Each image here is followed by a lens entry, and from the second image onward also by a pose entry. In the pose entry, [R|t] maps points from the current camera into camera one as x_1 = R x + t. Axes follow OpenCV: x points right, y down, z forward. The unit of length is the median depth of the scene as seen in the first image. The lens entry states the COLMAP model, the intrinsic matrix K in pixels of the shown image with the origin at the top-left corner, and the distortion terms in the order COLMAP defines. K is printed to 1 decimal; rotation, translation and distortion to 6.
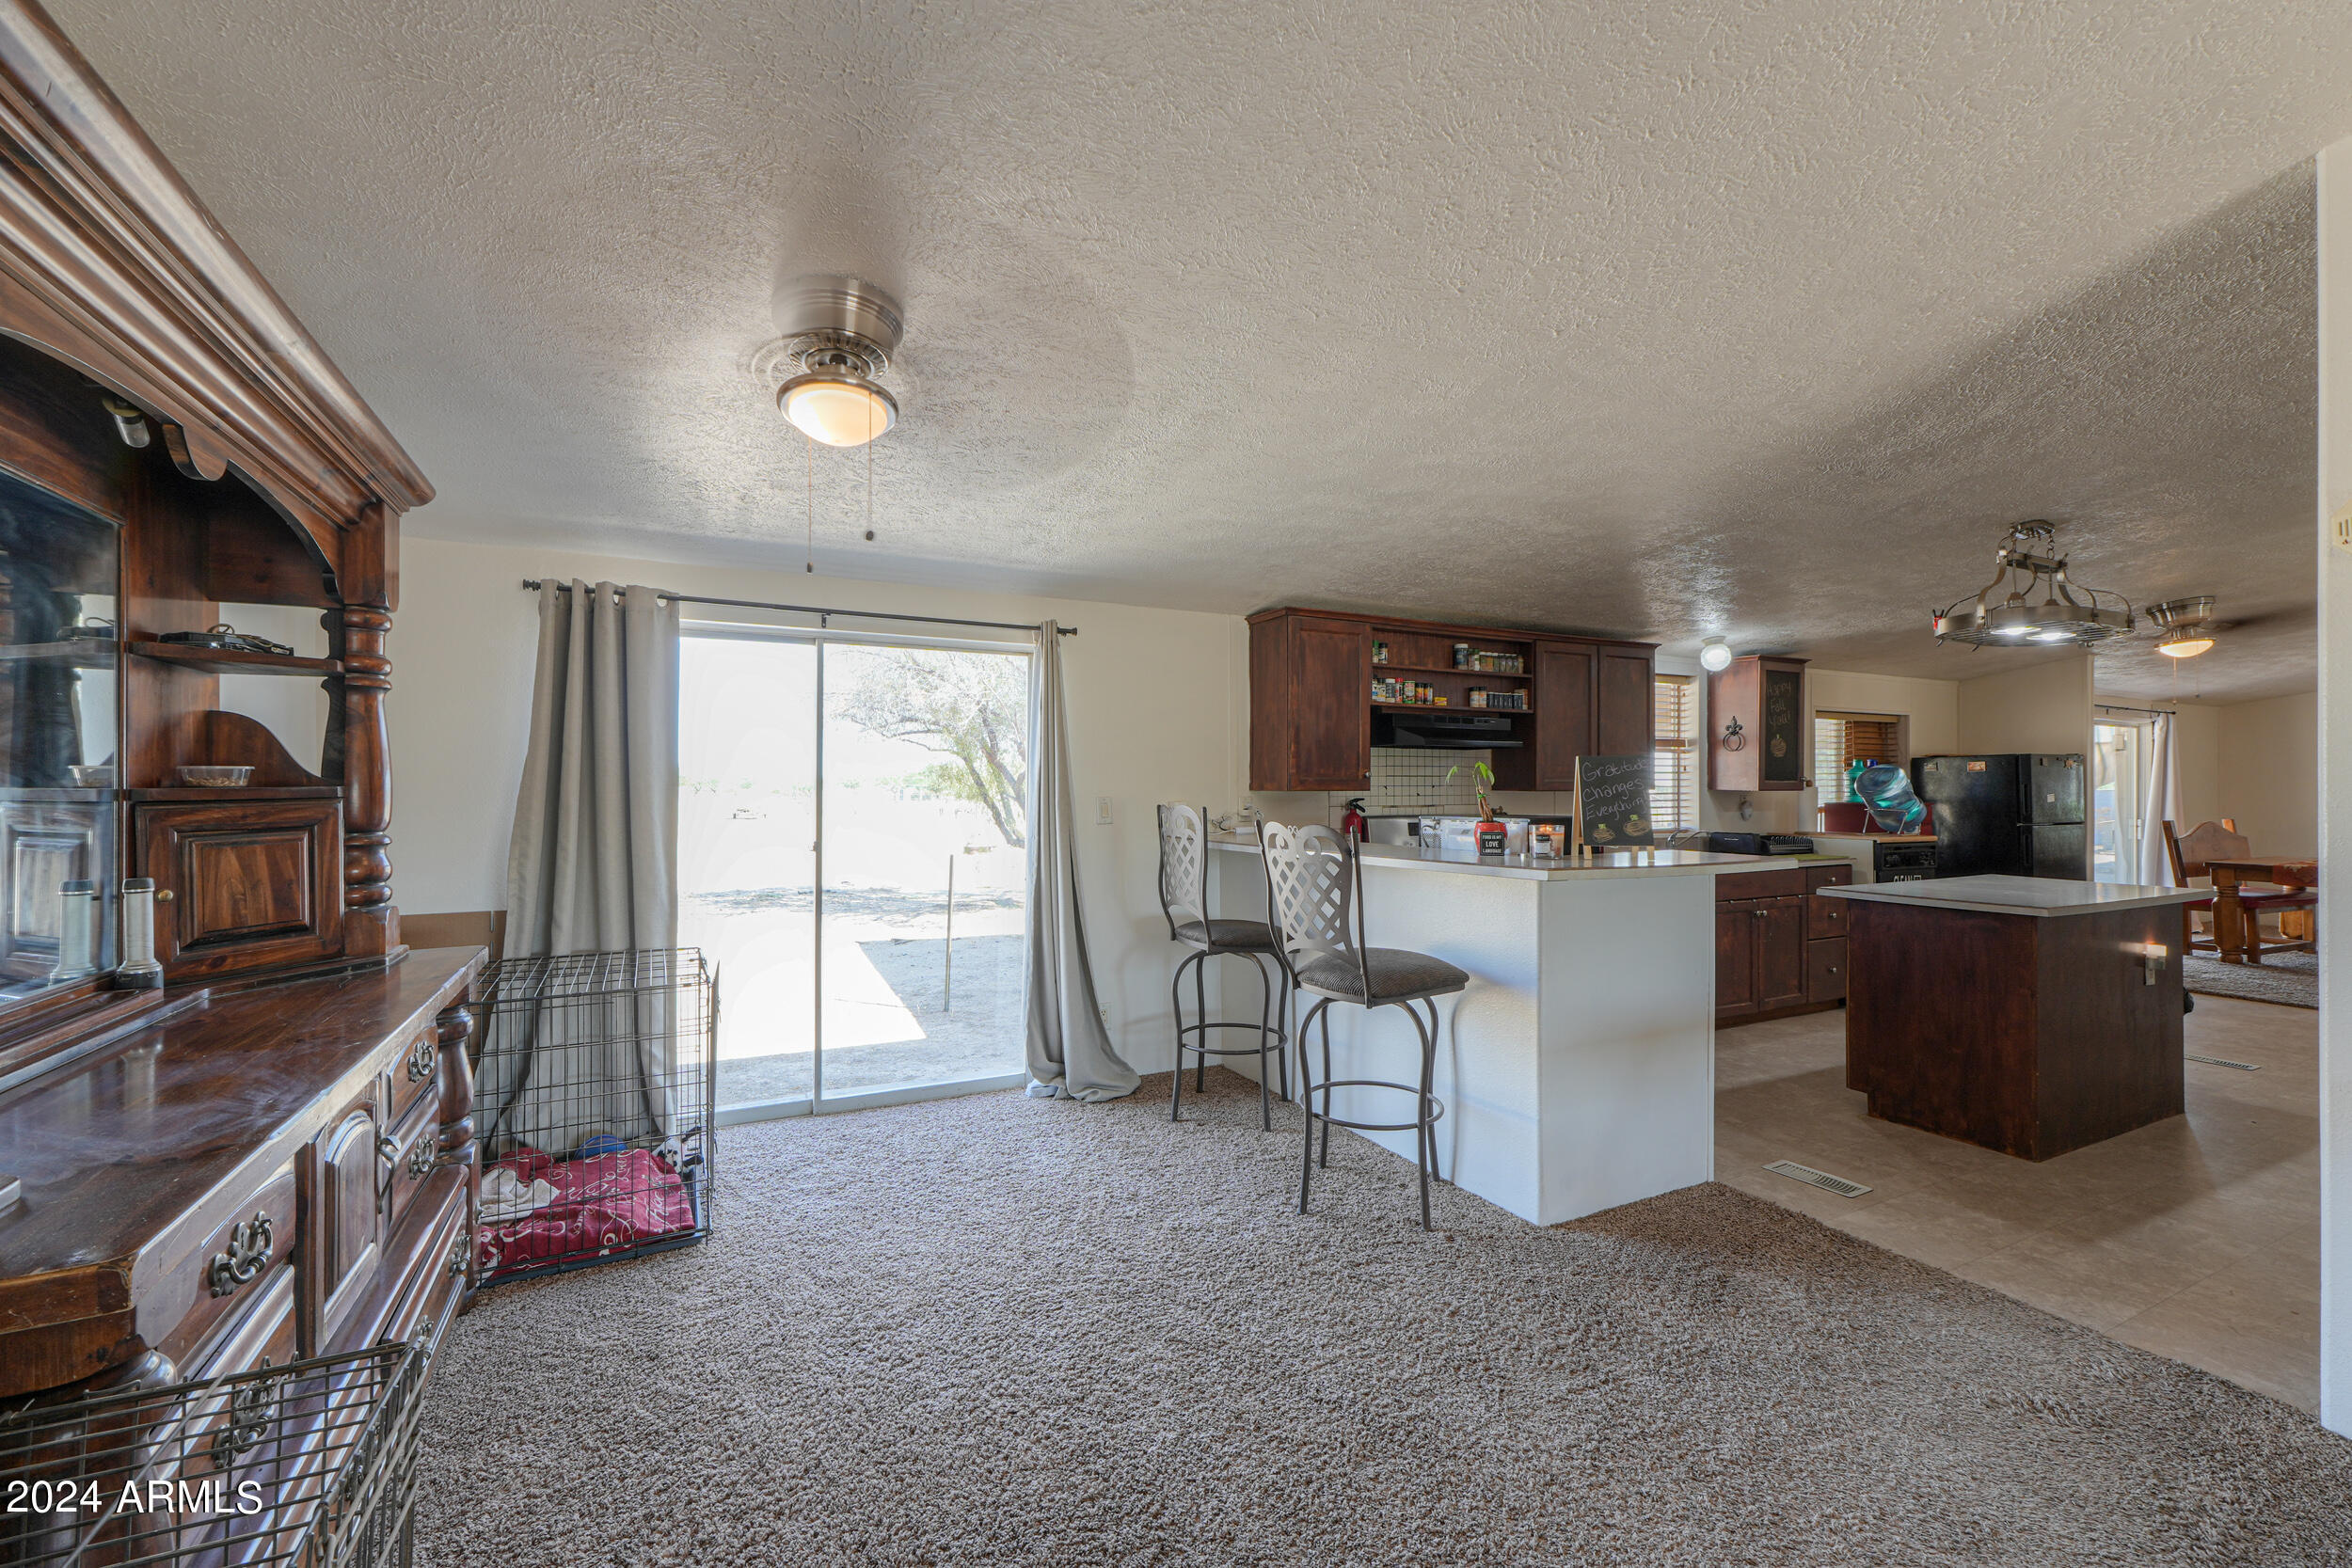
lens RADIAL K [[987.0, 0, 1181.0], [0, 987.0, 782.2], [0, 0, 1]] dist [0.000460, 0.001087]
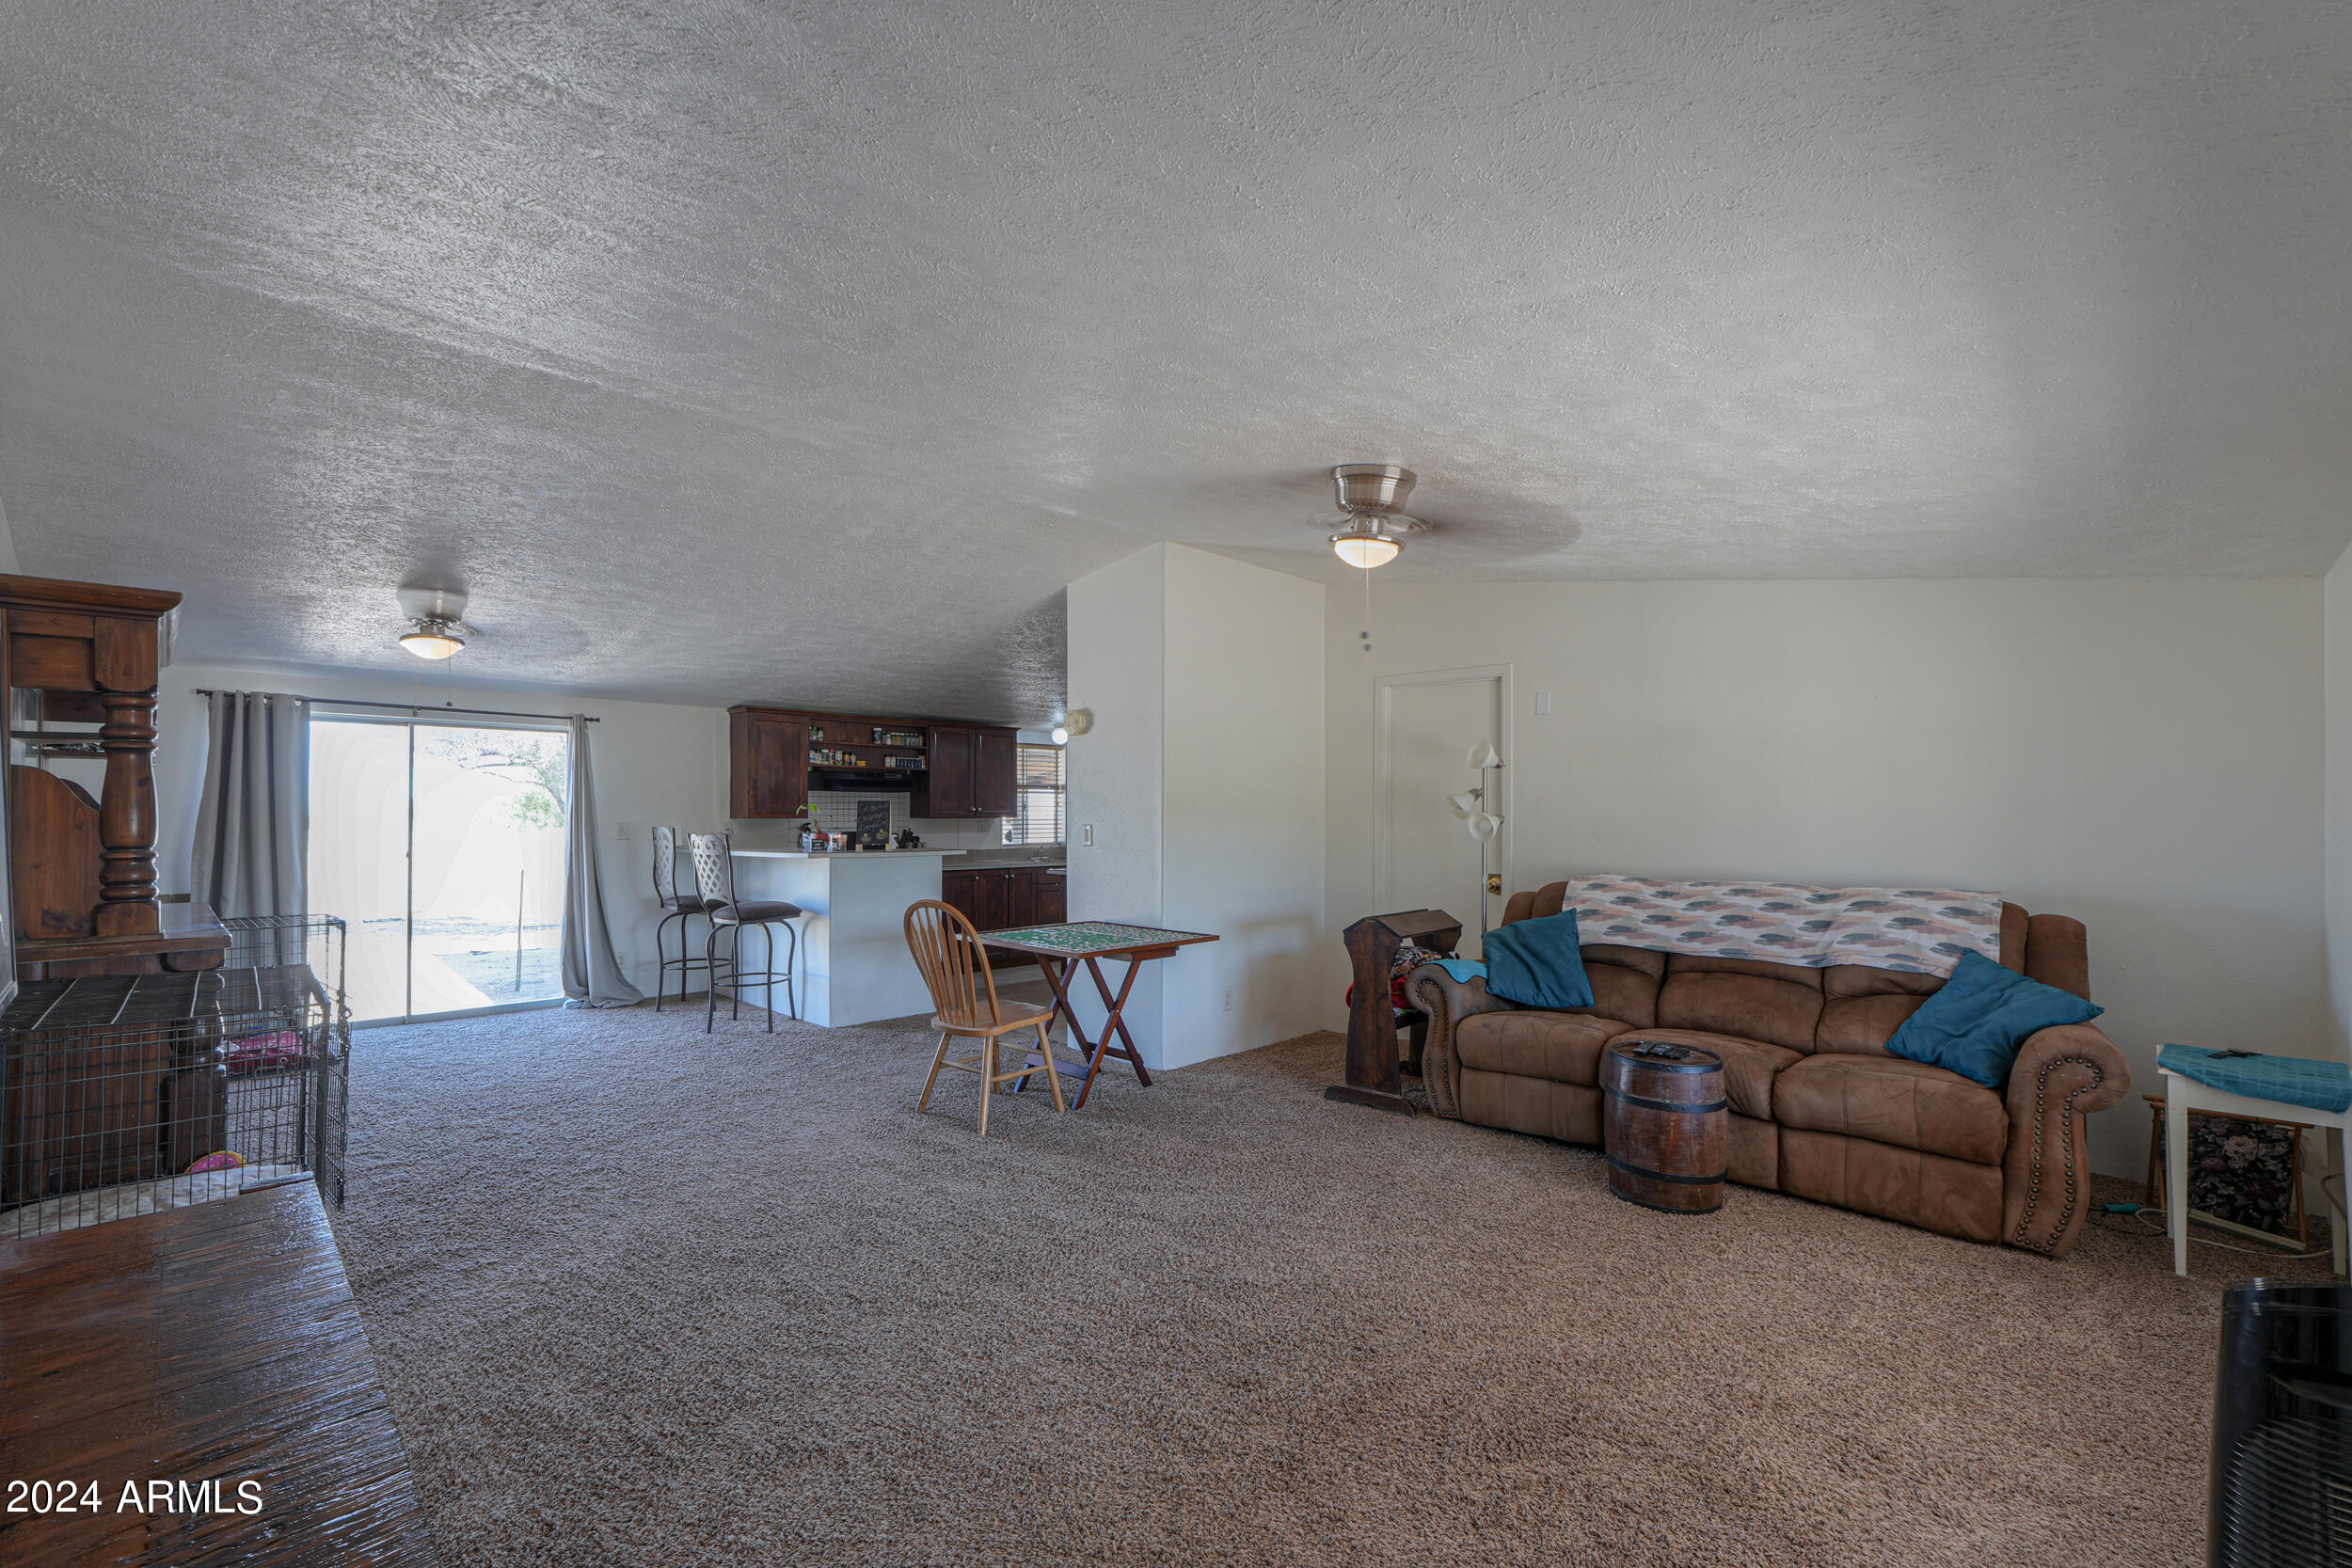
lens RADIAL K [[987.0, 0, 1160.5], [0, 987.0, 807.2], [0, 0, 1]] dist [0.000460, 0.001087]
pose [[0.949494, 0.002540, 0.313774, 0.233738], [-0.001571, 0.999993, -0.003342, -0.005253], [-0.313780, 0.002680, 0.949492, -0.740713]]
